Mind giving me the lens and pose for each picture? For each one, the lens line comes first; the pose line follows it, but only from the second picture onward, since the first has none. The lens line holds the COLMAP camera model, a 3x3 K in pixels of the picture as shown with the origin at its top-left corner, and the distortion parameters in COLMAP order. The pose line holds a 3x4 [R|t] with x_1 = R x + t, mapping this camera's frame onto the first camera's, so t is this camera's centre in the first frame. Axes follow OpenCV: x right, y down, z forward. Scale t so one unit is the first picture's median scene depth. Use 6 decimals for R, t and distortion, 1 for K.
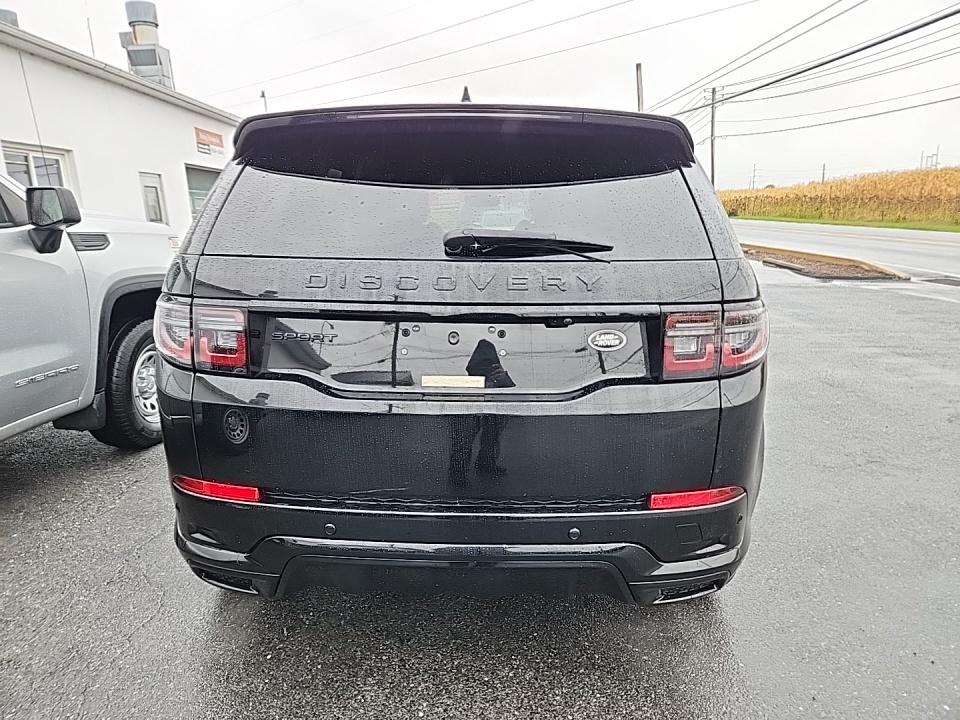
lens RADIAL K [[642.7, 0, 479.2], [0, 642.7, 361.5], [0, 0, 1]] dist [0.056967, -0.047867]
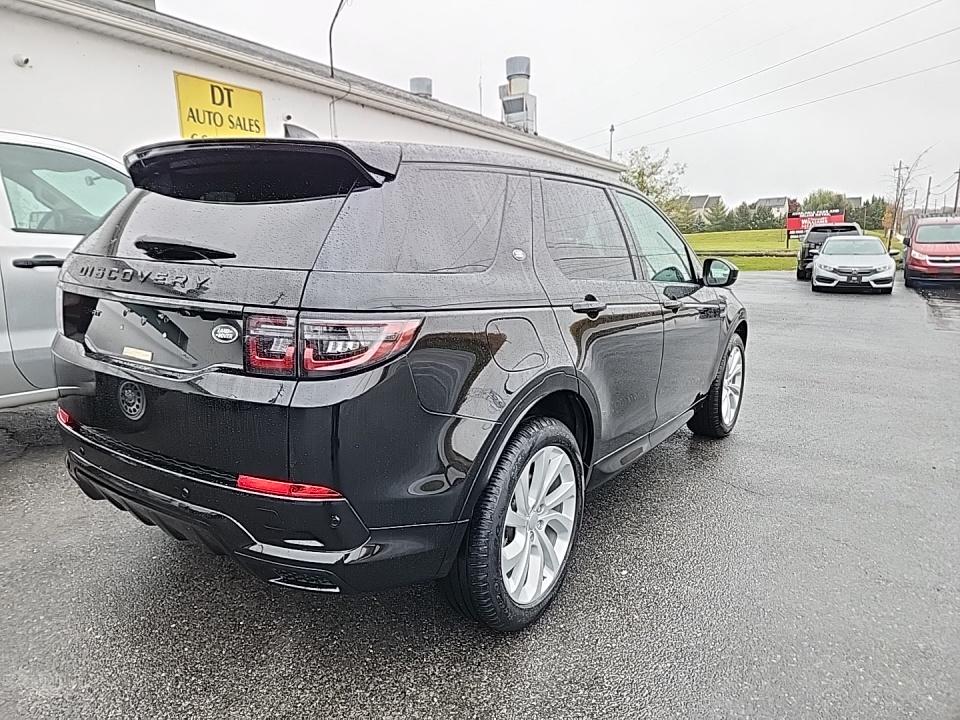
lens RADIAL K [[642.7, 0, 470.6], [0, 642.7, 361.6], [0, 0, 1]] dist [0.056967, -0.047867]
pose [[0.847050, 0.115742, -0.518758, 1.035260], [-0.137267, 0.990529, -0.003134, -0.035309], [0.513482, 0.073863, 0.854915, 0.201764]]
